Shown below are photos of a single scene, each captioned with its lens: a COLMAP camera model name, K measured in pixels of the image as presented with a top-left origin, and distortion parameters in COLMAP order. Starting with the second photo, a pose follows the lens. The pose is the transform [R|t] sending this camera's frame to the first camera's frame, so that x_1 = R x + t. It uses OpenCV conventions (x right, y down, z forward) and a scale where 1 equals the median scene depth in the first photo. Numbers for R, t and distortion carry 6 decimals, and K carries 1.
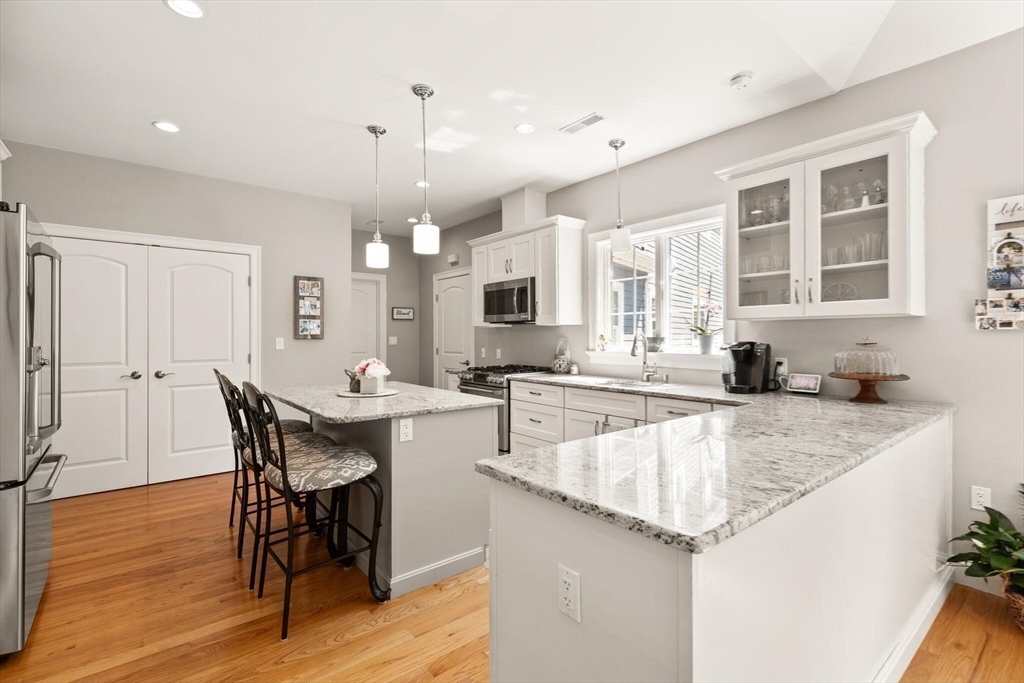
lens RADIAL K [[468.6, 0, 512.8], [0, 468.6, 341.0], [0, 0, 1]] dist [0.002072, 0.000296]
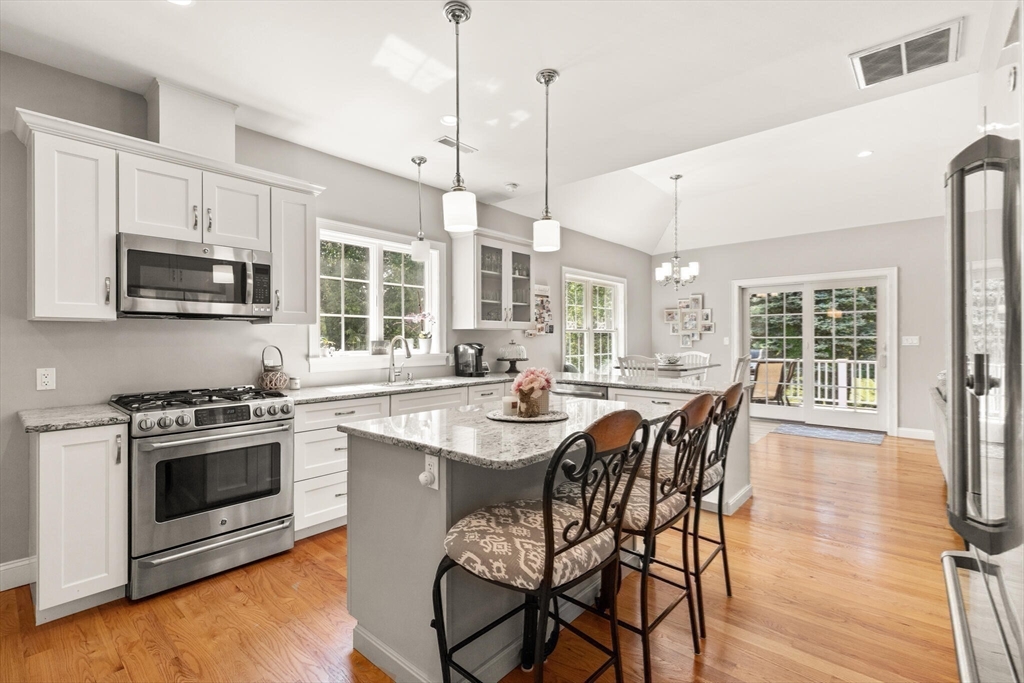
lens RADIAL K [[468.6, 0, 512.8], [0, 468.6, 341.0], [0, 0, 1]] dist [0.002072, 0.000296]
pose [[-0.162138, 0.004187, 0.986759, -0.932712], [0.009428, 0.999952, -0.002693, -0.000638], [-0.986723, 0.008867, -0.162170, 1.028164]]
